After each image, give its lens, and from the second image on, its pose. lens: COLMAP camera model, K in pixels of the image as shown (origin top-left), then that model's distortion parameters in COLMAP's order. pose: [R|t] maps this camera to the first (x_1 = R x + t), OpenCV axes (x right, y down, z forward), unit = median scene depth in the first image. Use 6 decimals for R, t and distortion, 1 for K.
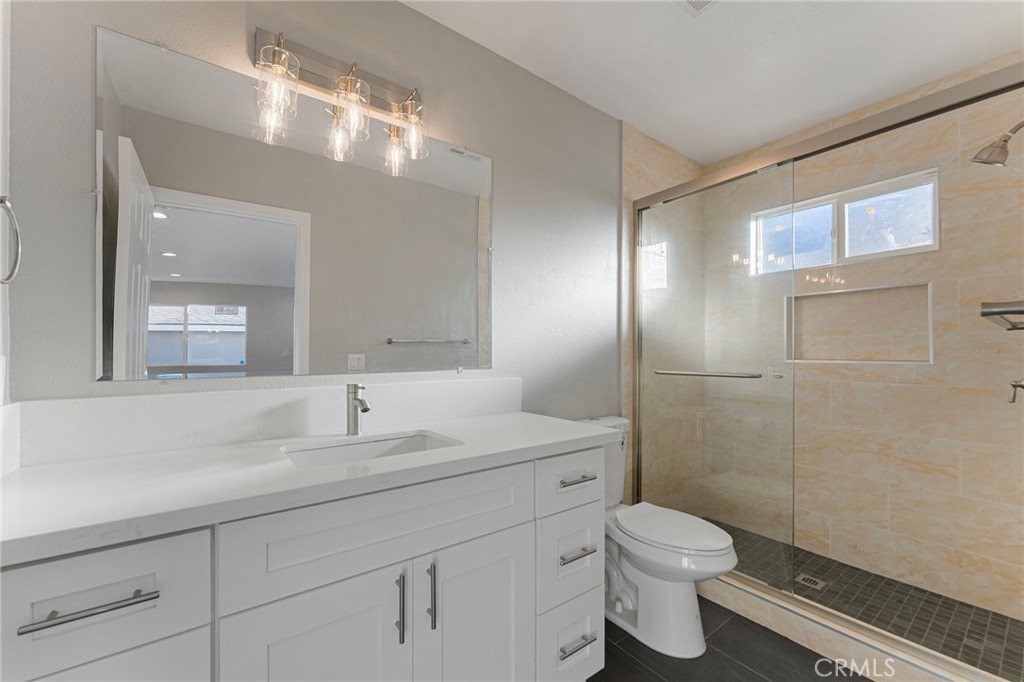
lens RADIAL K [[403.4, 0, 512.2], [0, 403.4, 339.2], [0, 0, 1]] dist [-0.038323, 0.014657]
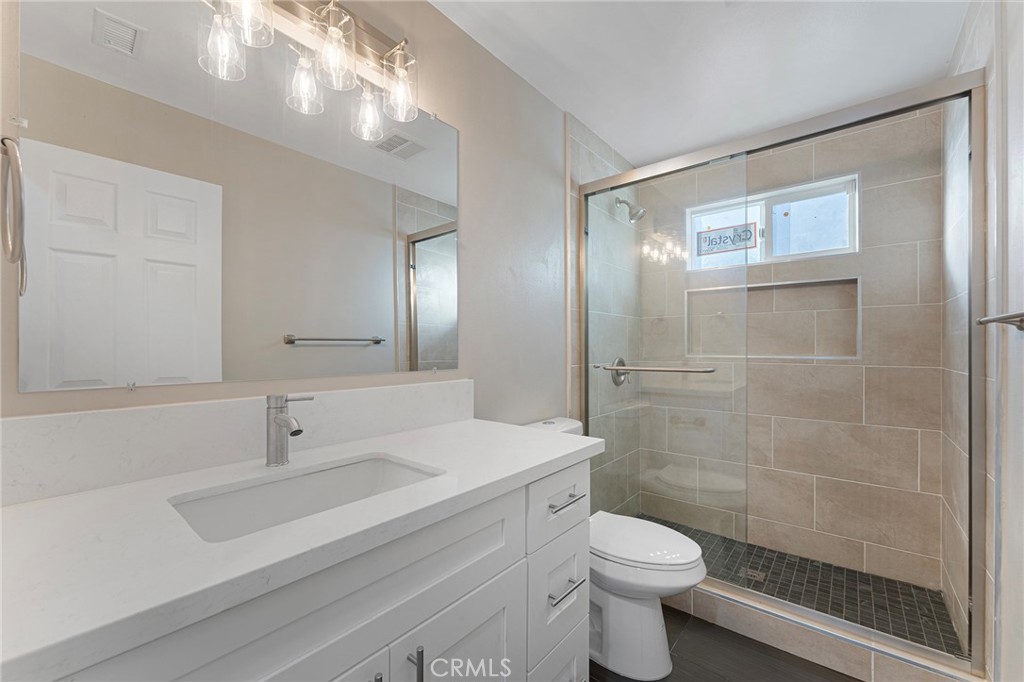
lens RADIAL K [[410.7, 0, 512.3], [0, 410.7, 344.0], [0, 0, 1]] dist [0.000053, -0.000219]
pose [[0.967628, 0.000766, 0.252380, -0.116582], [-0.004999, 0.999857, 0.016130, 0.009577], [-0.252331, -0.016870, 0.967494, 0.155397]]
